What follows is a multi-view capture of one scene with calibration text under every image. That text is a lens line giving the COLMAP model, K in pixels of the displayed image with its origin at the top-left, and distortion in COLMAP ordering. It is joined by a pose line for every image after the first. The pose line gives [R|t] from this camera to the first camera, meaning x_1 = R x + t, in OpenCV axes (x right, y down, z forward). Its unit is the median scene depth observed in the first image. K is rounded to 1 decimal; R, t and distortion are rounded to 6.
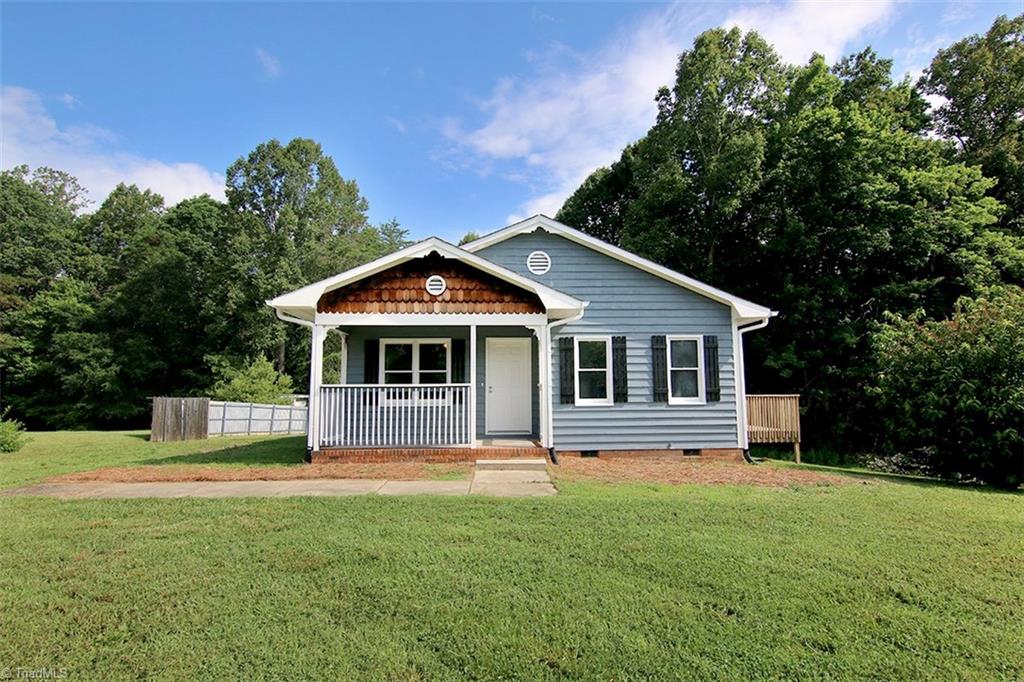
lens RADIAL K [[524.1, 0, 508.8], [0, 524.1, 346.0], [0, 0, 1]] dist [-0.007398, -0.009389]
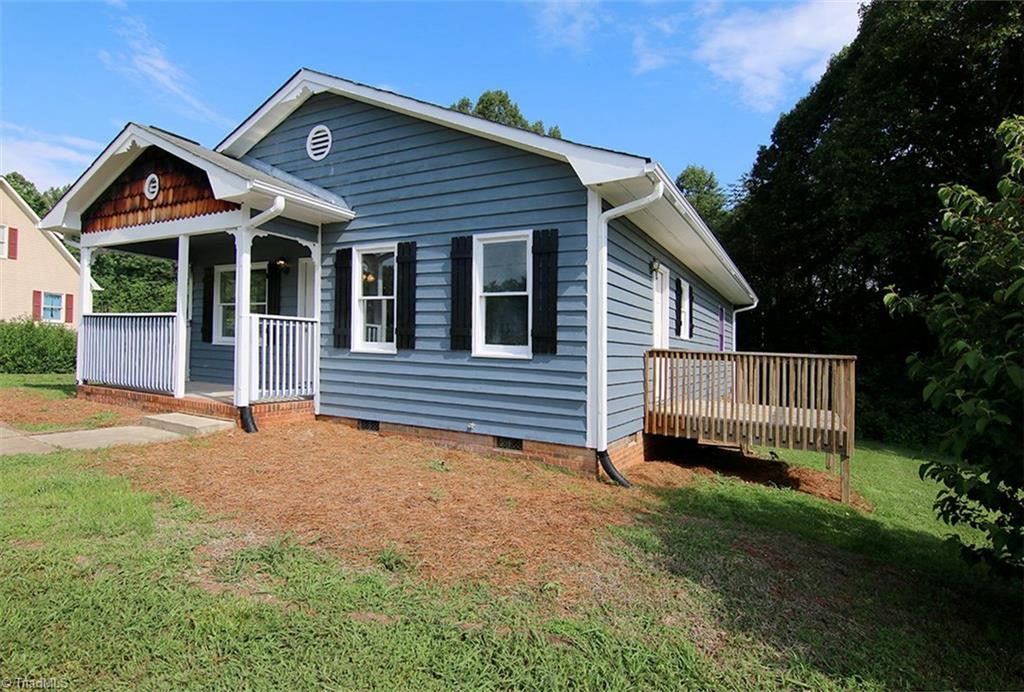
lens RADIAL K [[524.1, 0, 513.6], [0, 524.1, 341.5], [0, 0, 1]] dist [-0.007398, -0.009389]
pose [[0.853744, 0.028612, -0.519906, 0.640817], [0.004848, 0.998009, 0.062884, 0.059874], [0.520671, -0.056208, 0.851905, 0.533294]]
